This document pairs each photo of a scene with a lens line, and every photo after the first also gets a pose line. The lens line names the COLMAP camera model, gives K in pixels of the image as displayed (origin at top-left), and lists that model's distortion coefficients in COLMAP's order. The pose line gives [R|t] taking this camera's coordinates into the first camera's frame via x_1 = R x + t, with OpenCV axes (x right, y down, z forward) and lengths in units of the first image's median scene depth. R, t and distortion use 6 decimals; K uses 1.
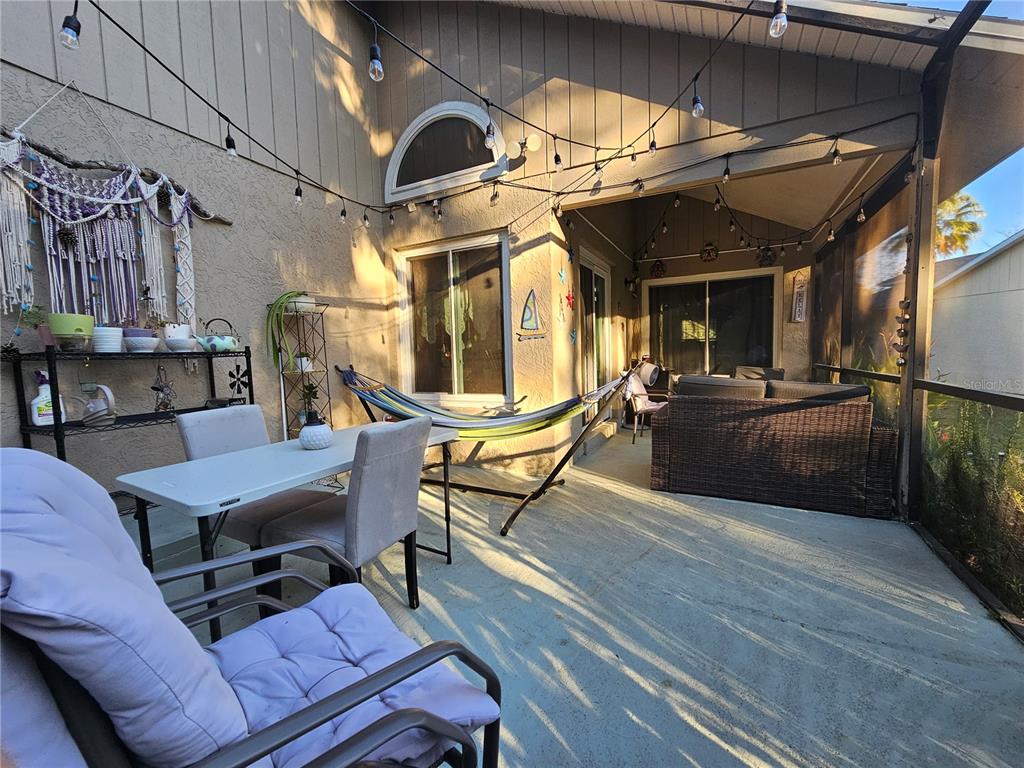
lens RADIAL K [[414.7, 0, 516.8], [0, 414.7, 384.3], [0, 0, 1]] dist [-0.003580, -0.000417]
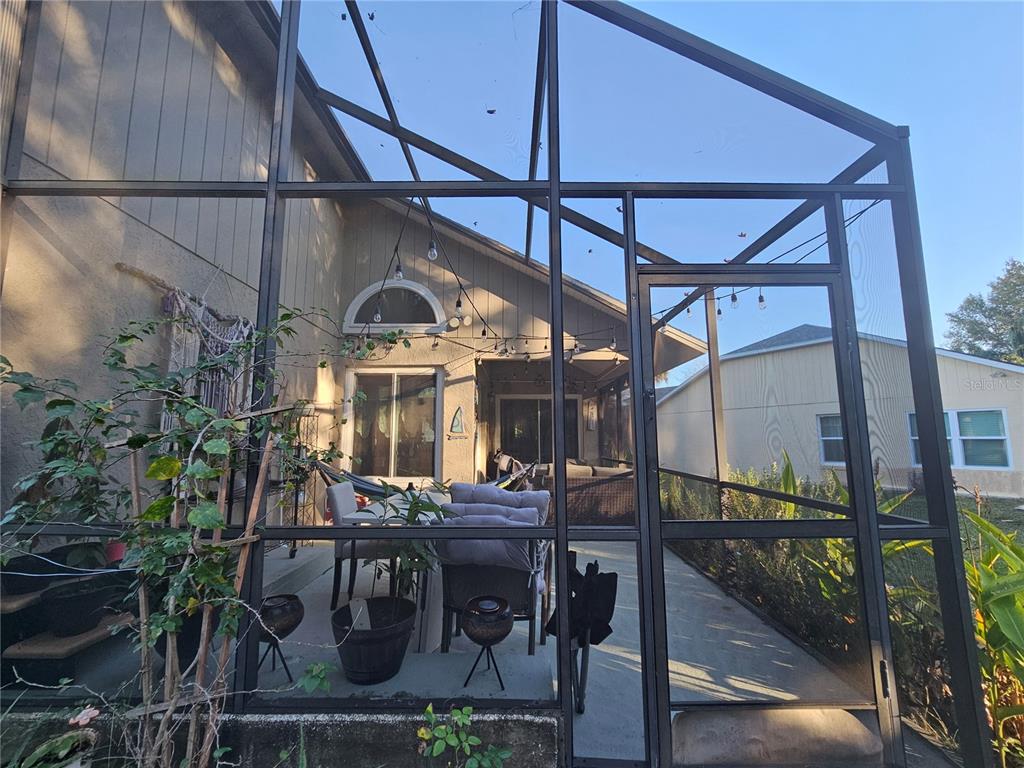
lens RADIAL K [[414.7, 0, 511.1], [0, 414.7, 386.8], [0, 0, 1]] dist [-0.003580, -0.000417]
pose [[0.899267, 0.083723, 0.429312, -0.447322], [0.006242, 0.978954, -0.203987, 0.013829], [-0.437355, 0.186119, 0.879818, -0.445481]]
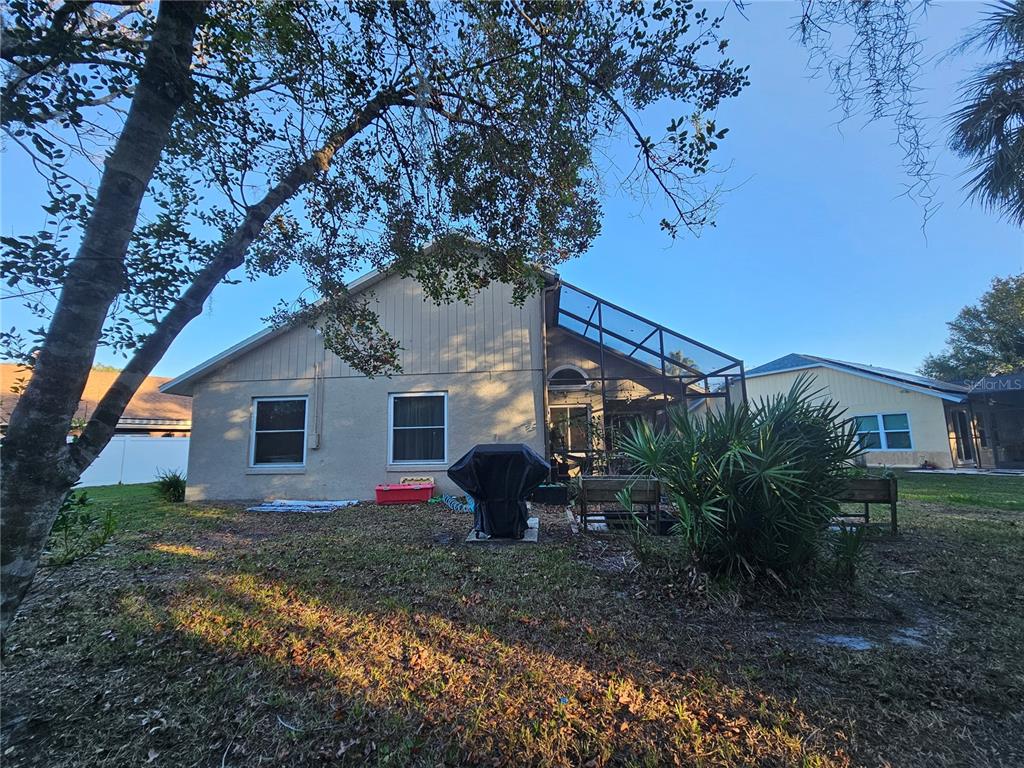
lens RADIAL K [[414.7, 0, 510.3], [0, 414.7, 385.8], [0, 0, 1]] dist [-0.003580, -0.000417]
pose [[0.926982, 0.063723, 0.369654, -1.920349], [0.020274, 0.975513, -0.219004, 0.223598], [-0.374557, 0.210507, 0.902991, -1.900732]]
